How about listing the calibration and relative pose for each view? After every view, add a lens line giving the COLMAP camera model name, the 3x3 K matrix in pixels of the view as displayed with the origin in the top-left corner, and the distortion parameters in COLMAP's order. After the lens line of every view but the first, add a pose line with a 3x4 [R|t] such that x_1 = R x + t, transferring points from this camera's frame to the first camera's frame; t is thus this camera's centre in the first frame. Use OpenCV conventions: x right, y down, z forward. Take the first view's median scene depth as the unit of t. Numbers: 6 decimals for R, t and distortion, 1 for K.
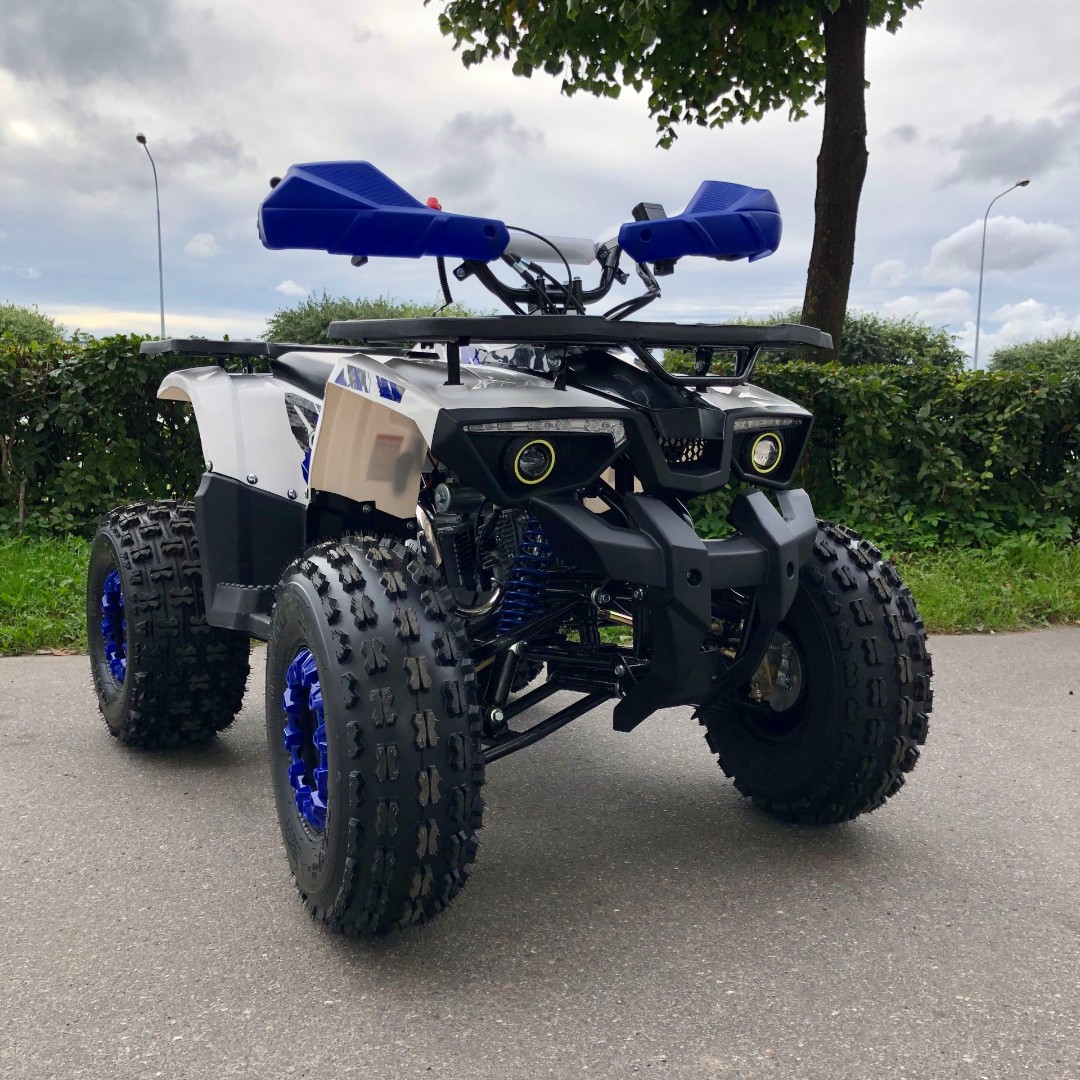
lens RADIAL K [[1172.0, 0, 543.7], [0, 1172.0, 537.5], [0, 0, 1]] dist [0.022310, -0.030841]
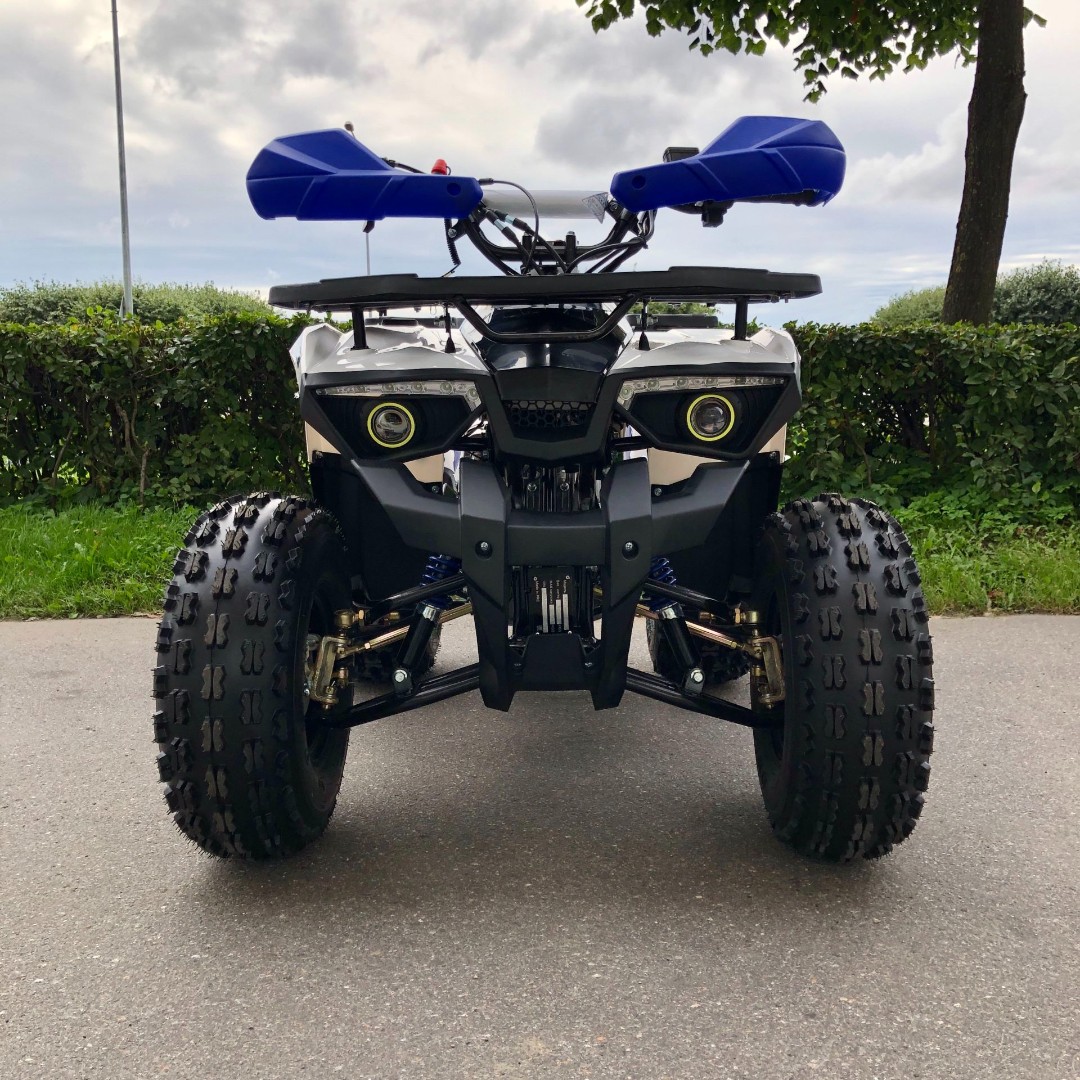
lens RADIAL K [[1170.3, 0, 540.0], [0, 1170.3, 540.0], [0, 0, 1]] dist [-0.008951, 0.043996]
pose [[0.984343, 0.007289, -0.176110, 0.136883], [-0.003066, 0.999701, 0.024241, 0.004665], [0.176234, -0.023321, 0.984072, 0.031023]]
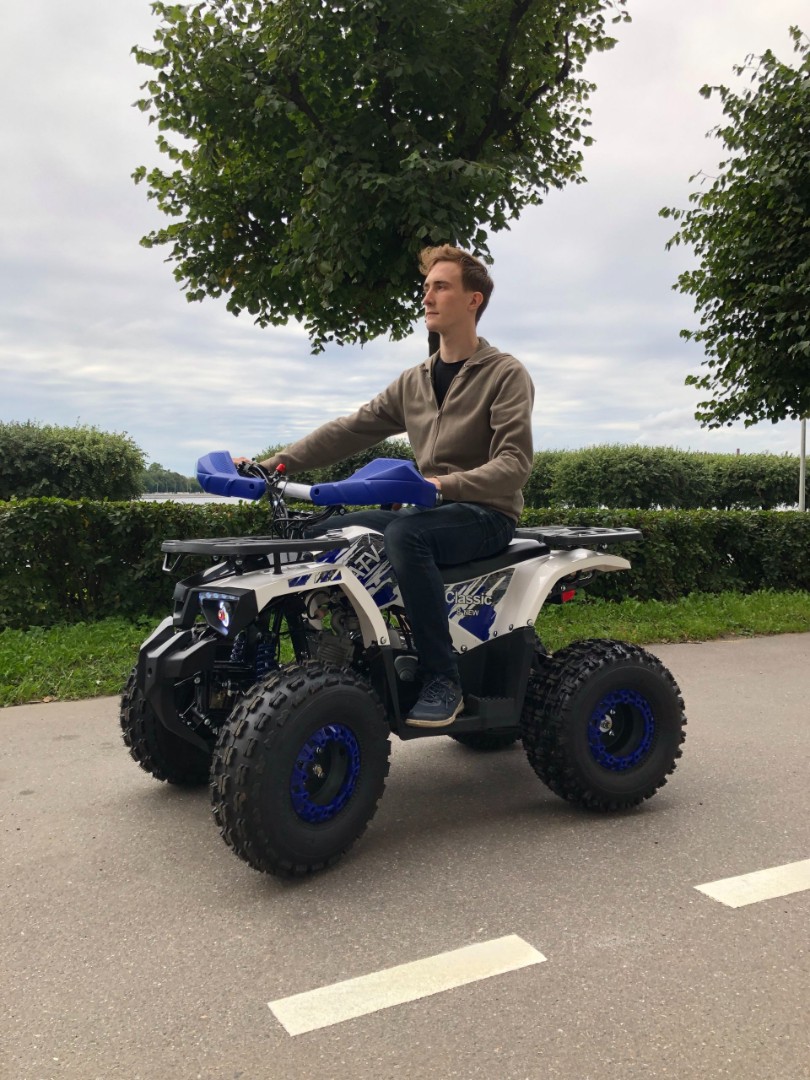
lens RADIAL K [[874.2, 0, 408.0], [0, 874.2, 535.8], [0, 0, 1]] dist [0.047617, -0.049251]
pose [[0.959982, -0.022628, 0.279145, -0.310220], [0.042490, 0.996960, -0.065306, -0.035146], [-0.276819, 0.074554, 0.958026, -0.377999]]
